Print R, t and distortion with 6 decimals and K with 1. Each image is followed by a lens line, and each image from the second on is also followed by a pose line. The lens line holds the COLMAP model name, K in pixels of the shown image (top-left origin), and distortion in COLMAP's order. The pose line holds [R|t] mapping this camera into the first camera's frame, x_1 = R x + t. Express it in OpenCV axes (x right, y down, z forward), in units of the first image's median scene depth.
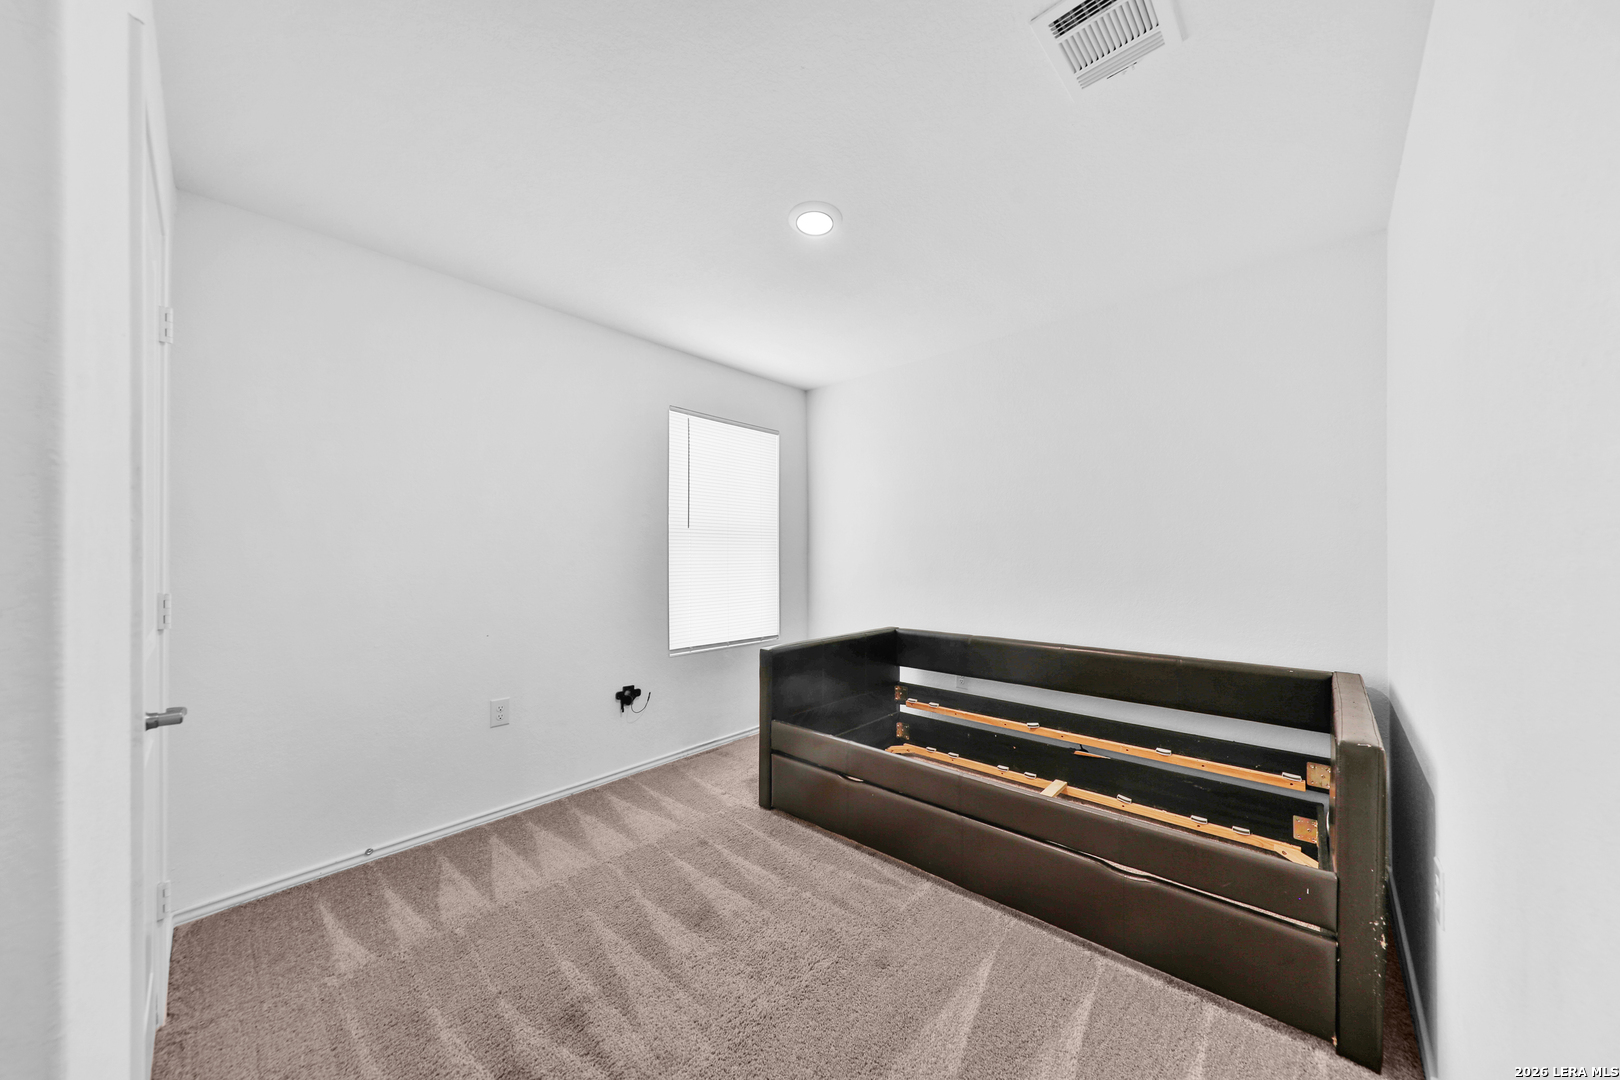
lens RADIAL K [[557.4, 0, 807.9], [0, 557.4, 549.2], [0, 0, 1]] dist [0.016695, -0.003157]
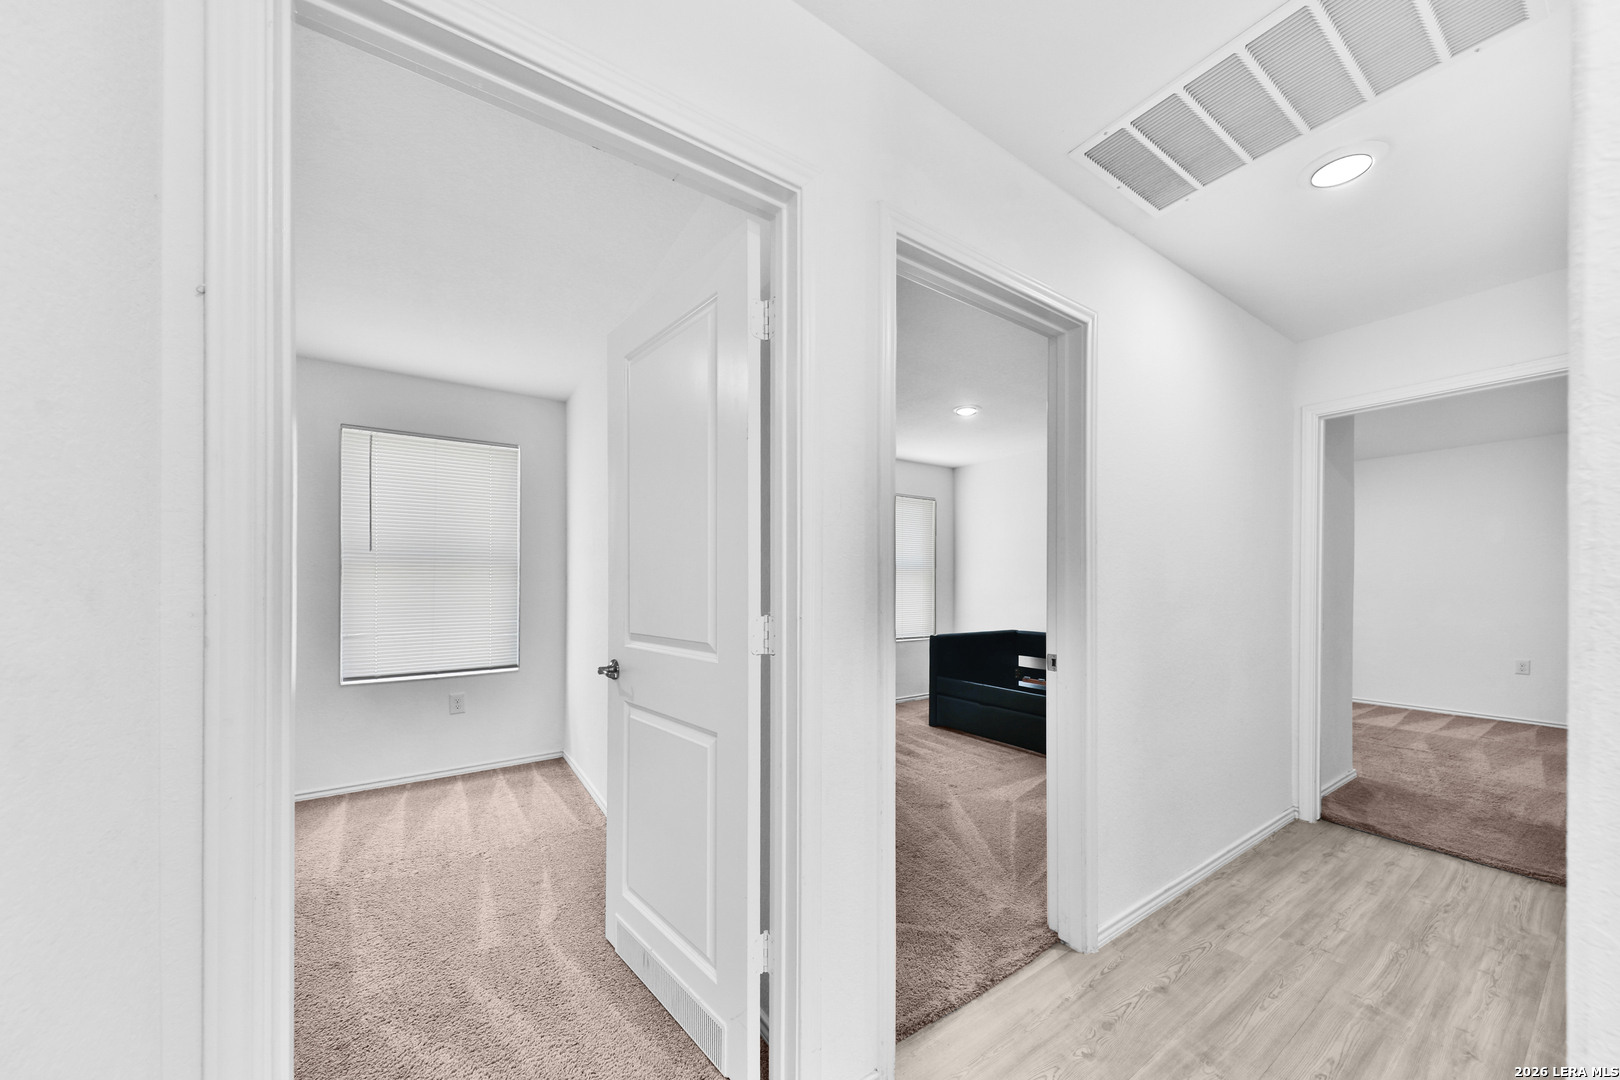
lens RADIAL K [[557.4, 0, 806.2], [0, 557.4, 590.8], [0, 0, 1]] dist [0.016695, -0.003157]
pose [[0.972165, 0.006531, -0.234208, -0.053253], [-0.001052, 0.999723, 0.023513, -0.003956], [0.234296, -0.022612, 0.971902, -0.764856]]
